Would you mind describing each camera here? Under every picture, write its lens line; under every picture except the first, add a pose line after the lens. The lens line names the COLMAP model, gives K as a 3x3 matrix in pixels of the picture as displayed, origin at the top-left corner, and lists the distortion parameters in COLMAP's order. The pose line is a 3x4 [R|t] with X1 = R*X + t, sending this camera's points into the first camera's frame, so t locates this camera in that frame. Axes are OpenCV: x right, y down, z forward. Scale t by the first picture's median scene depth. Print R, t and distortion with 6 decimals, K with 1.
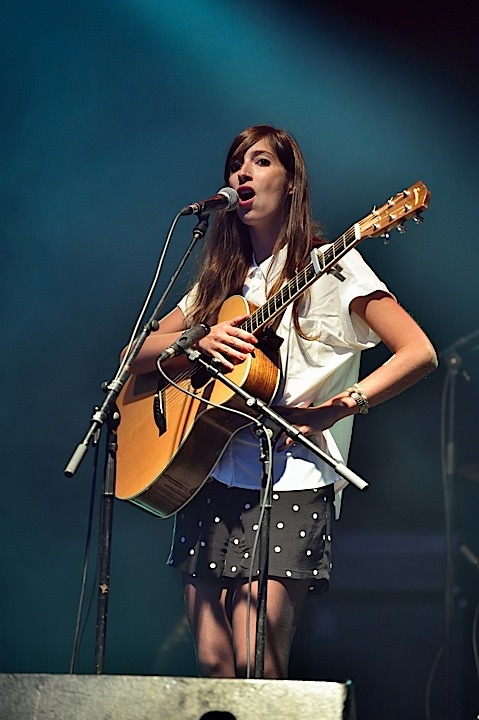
lens RADIAL K [[3478.4, 0, 241.6], [0, 3478.4, 357.4], [0, 0, 1]] dist [1.801538, 0.000000]
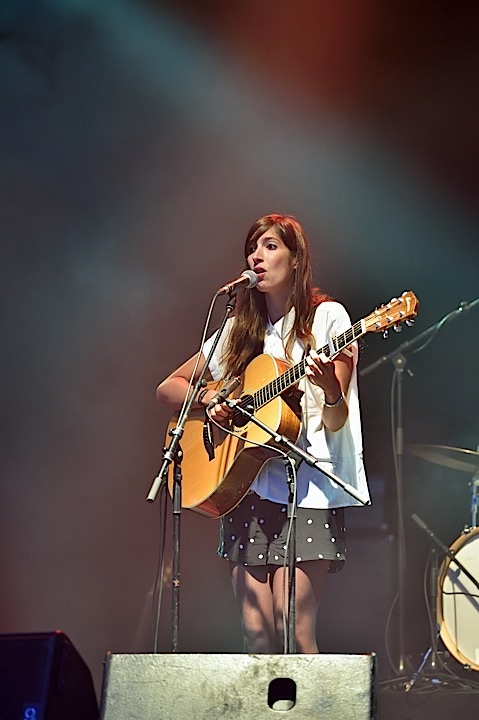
lens RADIAL K [[3773.1, 0, 253.1], [0, 3773.1, 357.6], [0, 0, 1]] dist [2.163988, 0.000000]
pose [[0.998368, -0.030665, 0.048177, -0.076387], [0.028666, 0.998721, 0.041650, -0.079526], [-0.049393, -0.040201, 0.997970, -0.450166]]
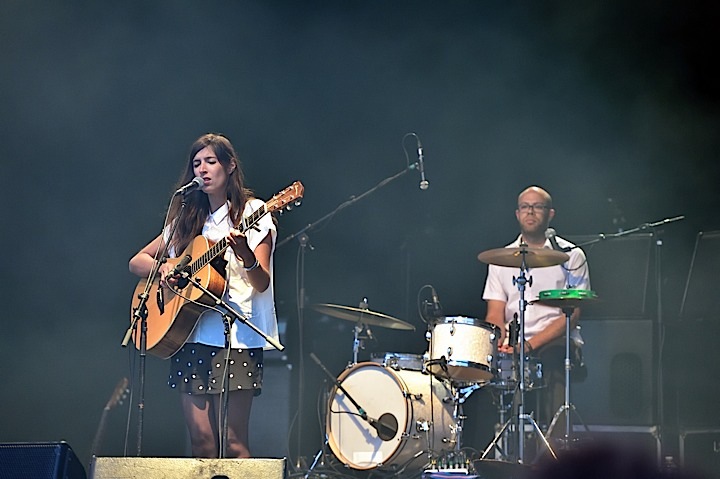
lens RADIAL K [[3211.2, 0, 362.3], [0, 3211.2, 236.9], [0, 0, 1]] dist [1.563447, 0.000000]
pose [[0.993795, -0.011266, 0.110657, -0.110201], [0.005229, 0.998490, 0.054692, -0.114520], [-0.111106, -0.053774, 0.992353, -0.696480]]
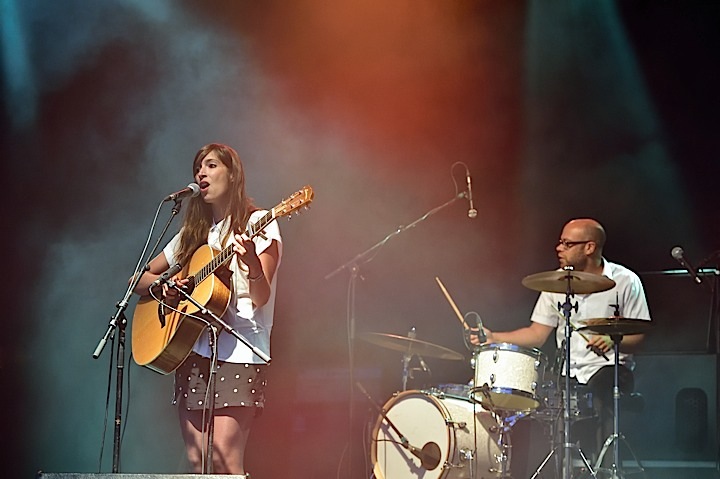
lens RADIAL K [[2502.9, 0, 367.4], [0, 2502.9, 251.6], [0, 0, 1]] dist [0.756039, 0.000000]
pose [[0.999613, -0.014315, 0.023858, 0.054266], [0.013957, 0.999789, 0.015083, -0.034480], [-0.024068, -0.014744, 0.999602, -0.242261]]
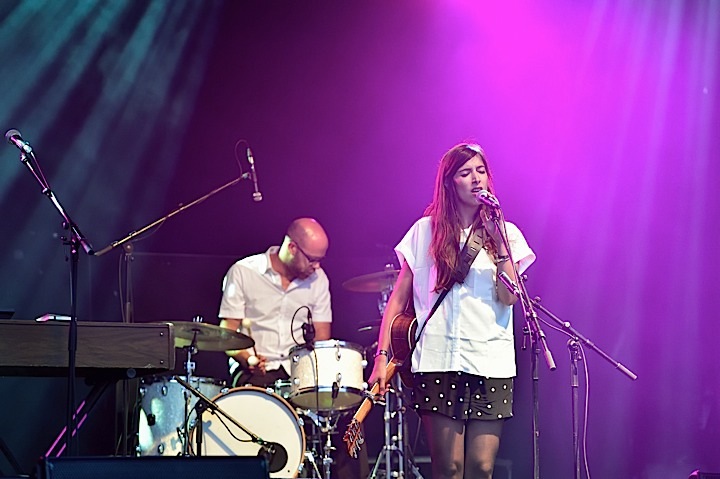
lens RADIAL K [[3478.4, 0, 359.9], [0, 3478.4, 237.9], [0, 0, 1]] dist [1.801538, 0.000000]
pose [[0.670805, 0.039703, 0.740570, -1.355496], [-0.082210, 0.996393, 0.021048, -0.058366], [-0.737063, -0.075002, 0.671649, -0.091855]]
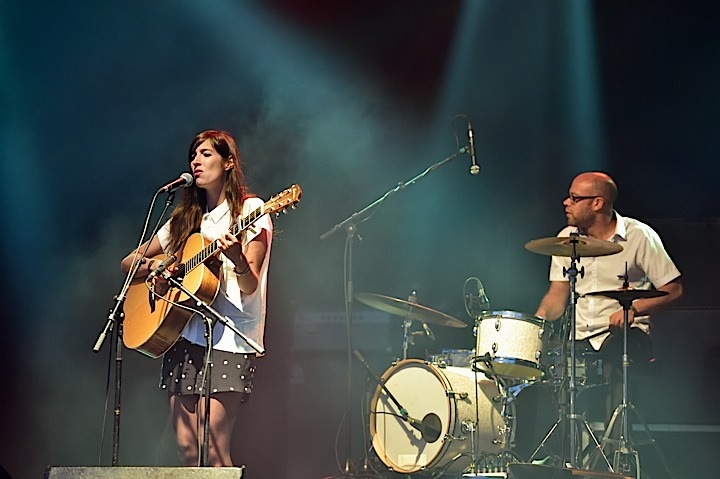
lens RADIAL K [[3773.1, 0, 360.5], [0, 3773.1, 241.3], [0, 0, 1]] dist [2.163988, 0.000000]
pose [[0.999644, -0.024442, 0.010710, 0.065254], [0.023656, 0.997389, 0.068237, -0.149414], [-0.012350, -0.067959, 0.997612, -0.930260]]
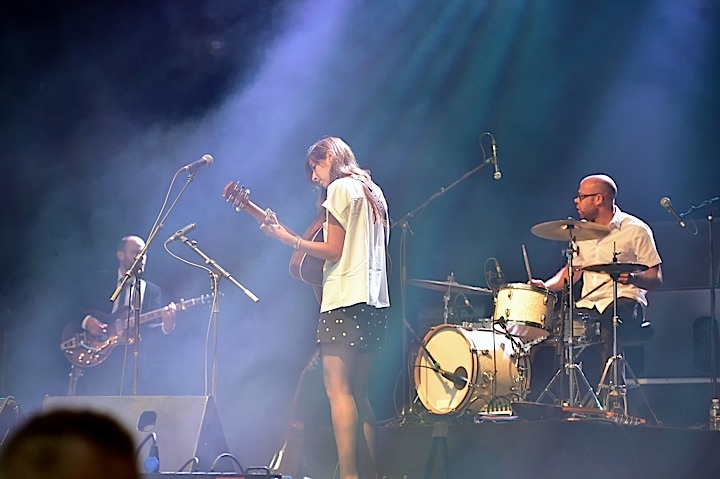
lens RADIAL K [[1989.3, 0, 364.7], [0, 1989.3, 241.8], [0, 0, 1]] dist [0.336242, 0.000000]
pose [[0.992216, -0.045867, -0.115777, 0.234574], [0.048385, 0.998647, 0.019033, -0.016946], [0.114747, -0.024487, 0.993093, -0.167452]]
